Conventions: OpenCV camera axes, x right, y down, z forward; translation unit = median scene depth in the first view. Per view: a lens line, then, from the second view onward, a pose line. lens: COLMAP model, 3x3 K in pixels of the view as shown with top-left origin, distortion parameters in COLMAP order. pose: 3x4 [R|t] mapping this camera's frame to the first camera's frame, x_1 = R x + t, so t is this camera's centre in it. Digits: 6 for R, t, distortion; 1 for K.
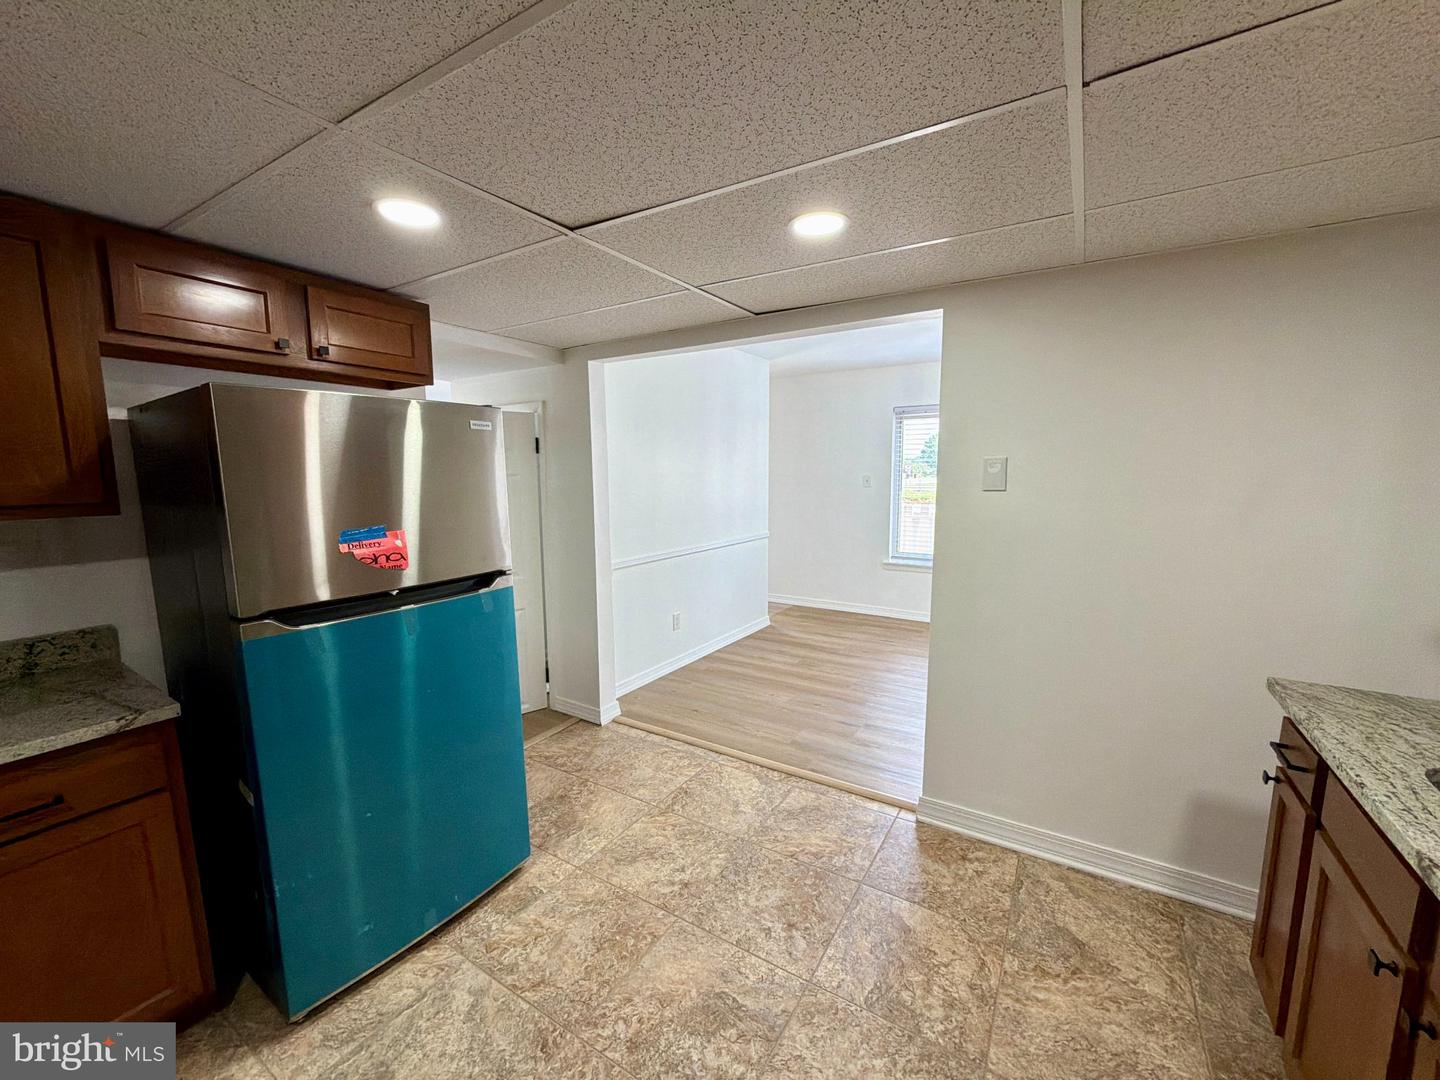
lens RADIAL K [[588.5, 0, 711.4], [0, 588.5, 542.9], [0, 0, 1]] dist [0.019442, 0.000036]
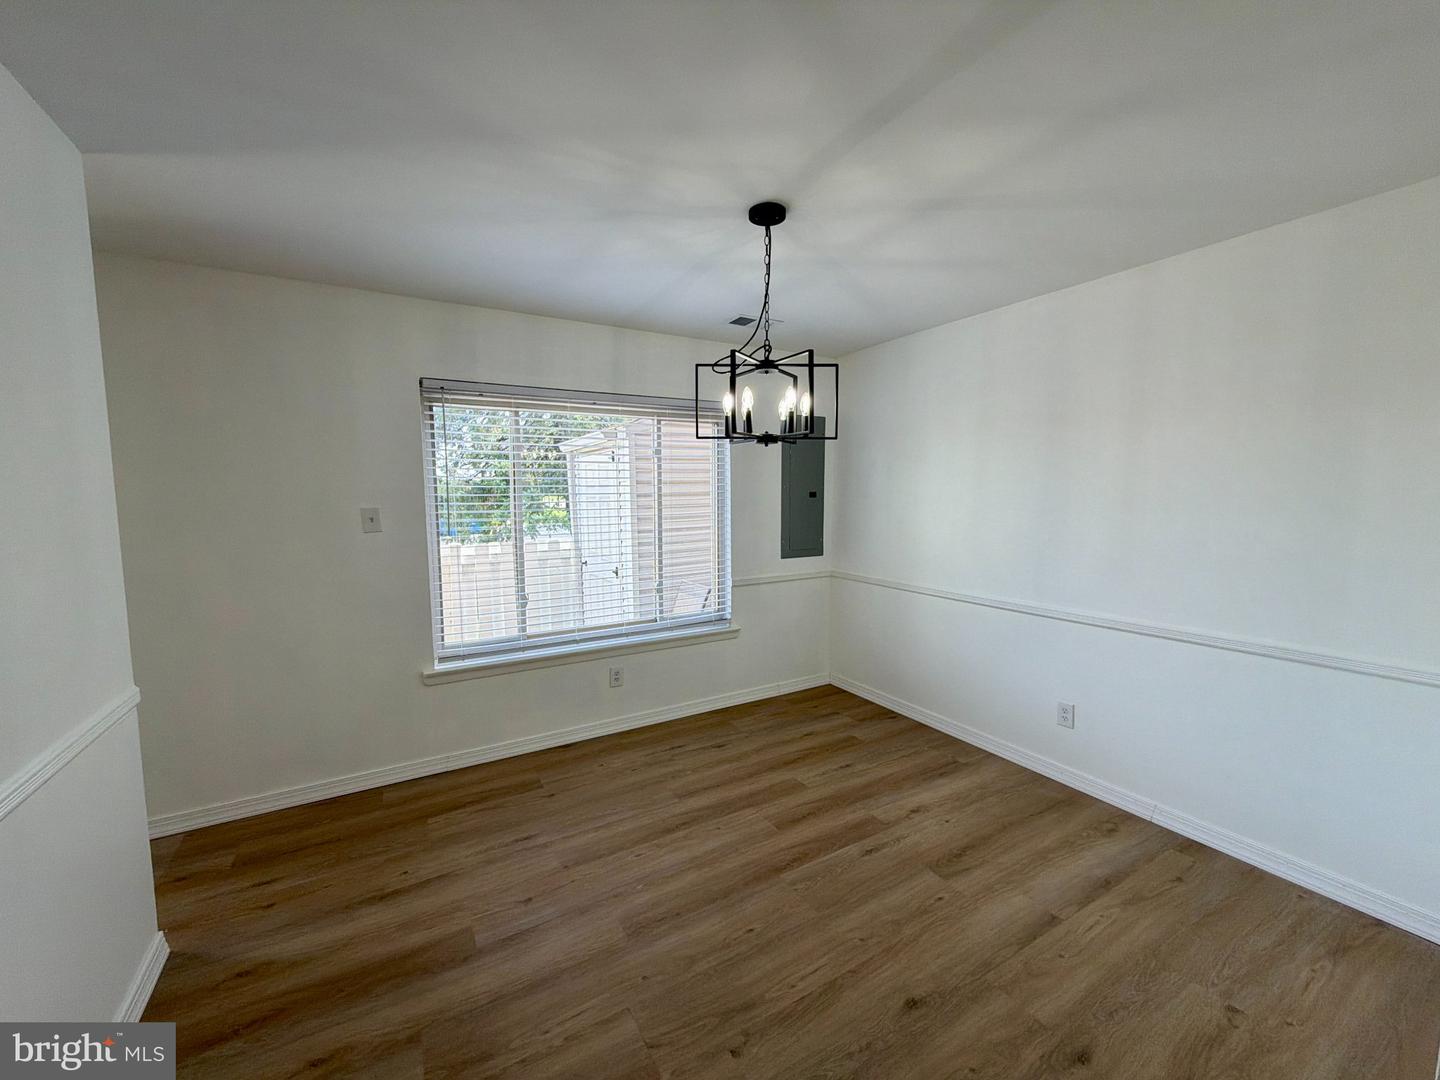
lens RADIAL K [[588.5, 0, 711.4], [0, 588.5, 542.9], [0, 0, 1]] dist [0.019442, 0.000036]
pose [[0.465112, -0.083397, 0.881315, -0.116453], [0.117015, 0.992609, 0.032174, -0.197886], [-0.877484, 0.088162, 0.471433, 1.488999]]
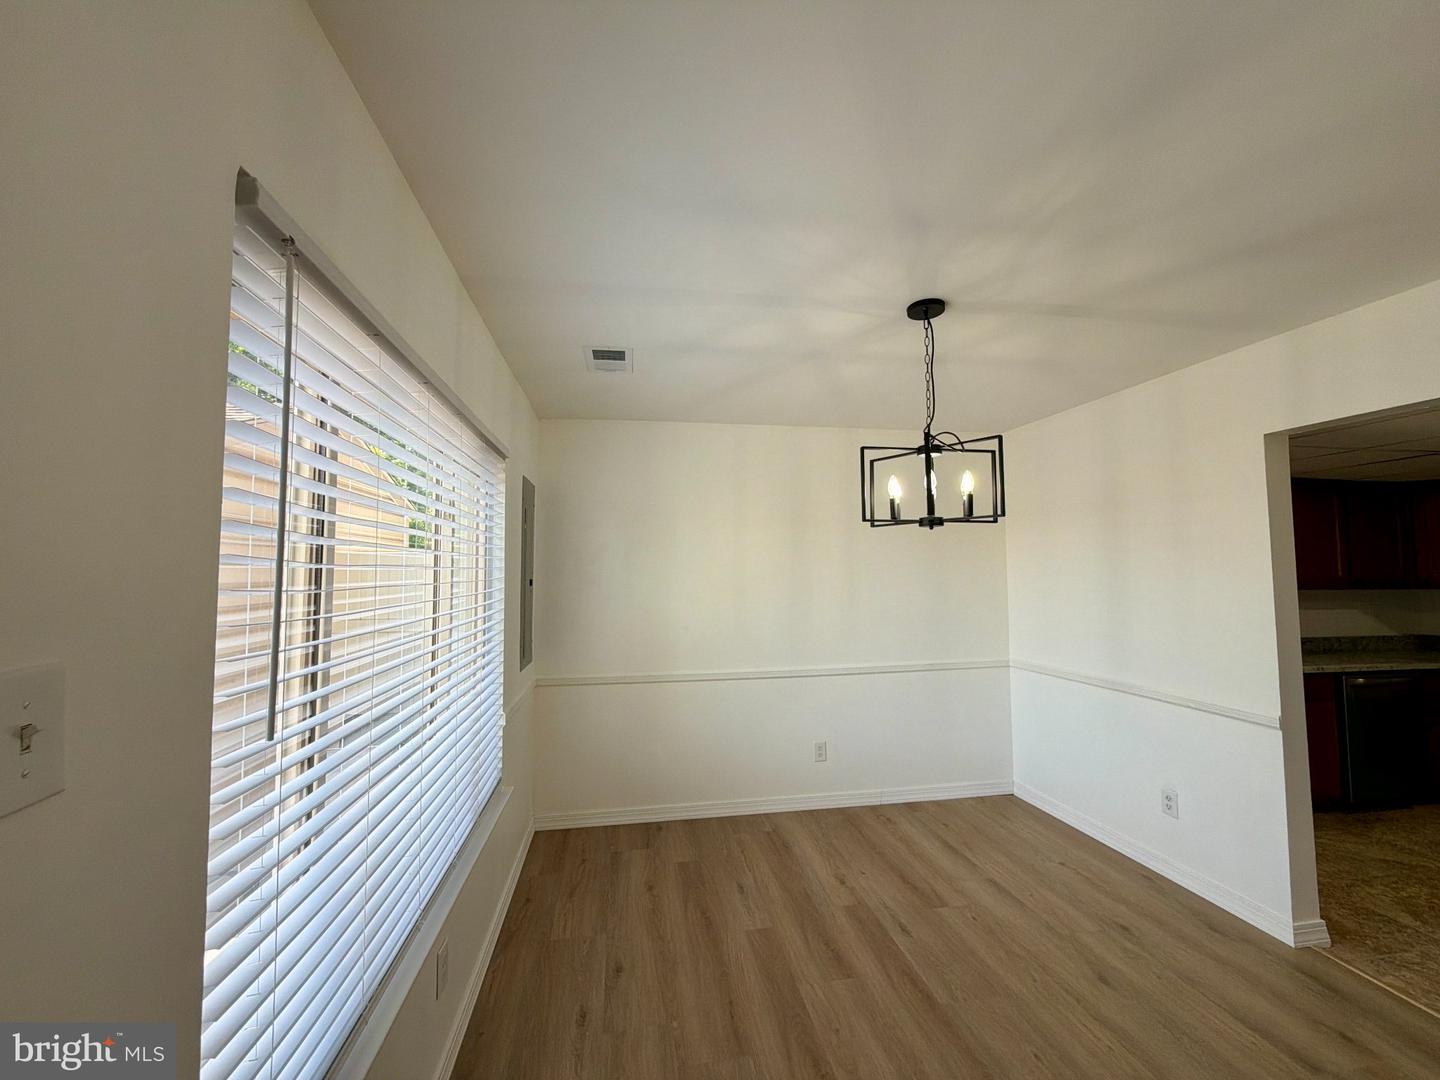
lens RADIAL K [[583.7, 0, 720.0], [0, 583.7, 540.0], [0, 0, 1]] dist [-0.001272, 0.000011]
pose [[-0.675642, 0.046158, 0.735783, 0.365285], [0.098267, 0.994771, 0.027831, -0.365138], [-0.730651, 0.091107, -0.676645, 2.816084]]
